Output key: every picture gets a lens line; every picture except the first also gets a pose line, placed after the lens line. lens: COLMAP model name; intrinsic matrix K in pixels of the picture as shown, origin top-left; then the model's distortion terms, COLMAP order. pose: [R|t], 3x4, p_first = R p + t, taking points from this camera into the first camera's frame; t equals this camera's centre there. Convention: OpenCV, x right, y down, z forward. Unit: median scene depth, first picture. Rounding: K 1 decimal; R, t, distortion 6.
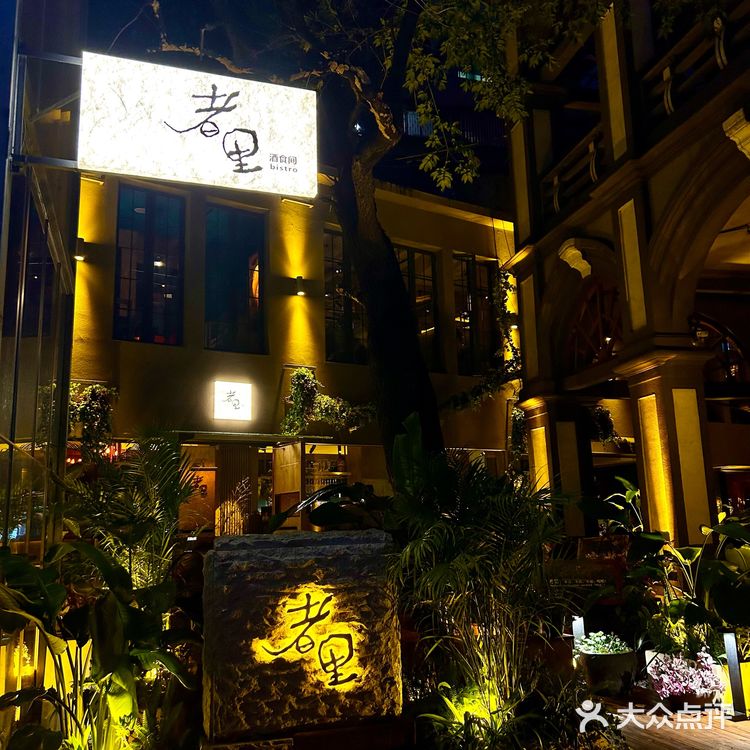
lens RADIAL K [[744.6, 0, 375.0], [0, 744.6, 375.0], [0, 0, 1]] dist [0.009568, 0.017185]
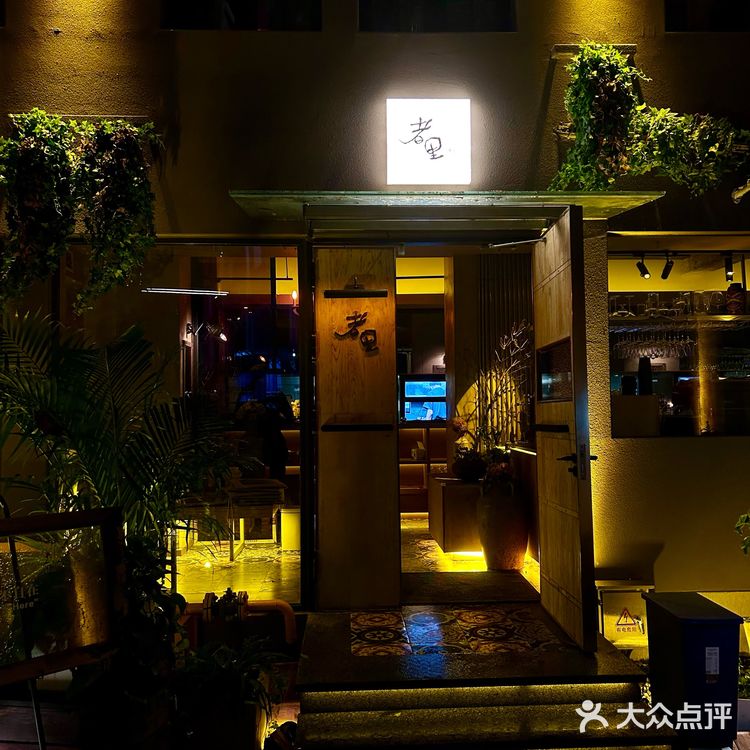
lens RADIAL K [[744.6, 0, 375.0], [0, 744.6, 375.0], [0, 0, 1]] dist [0.009568, 0.017185]
pose [[0.855036, 0.000318, -0.518569, 0.011459], [0.080807, 0.987702, 0.133844, 0.106437], [0.512235, -0.156346, 0.844495, 0.570412]]
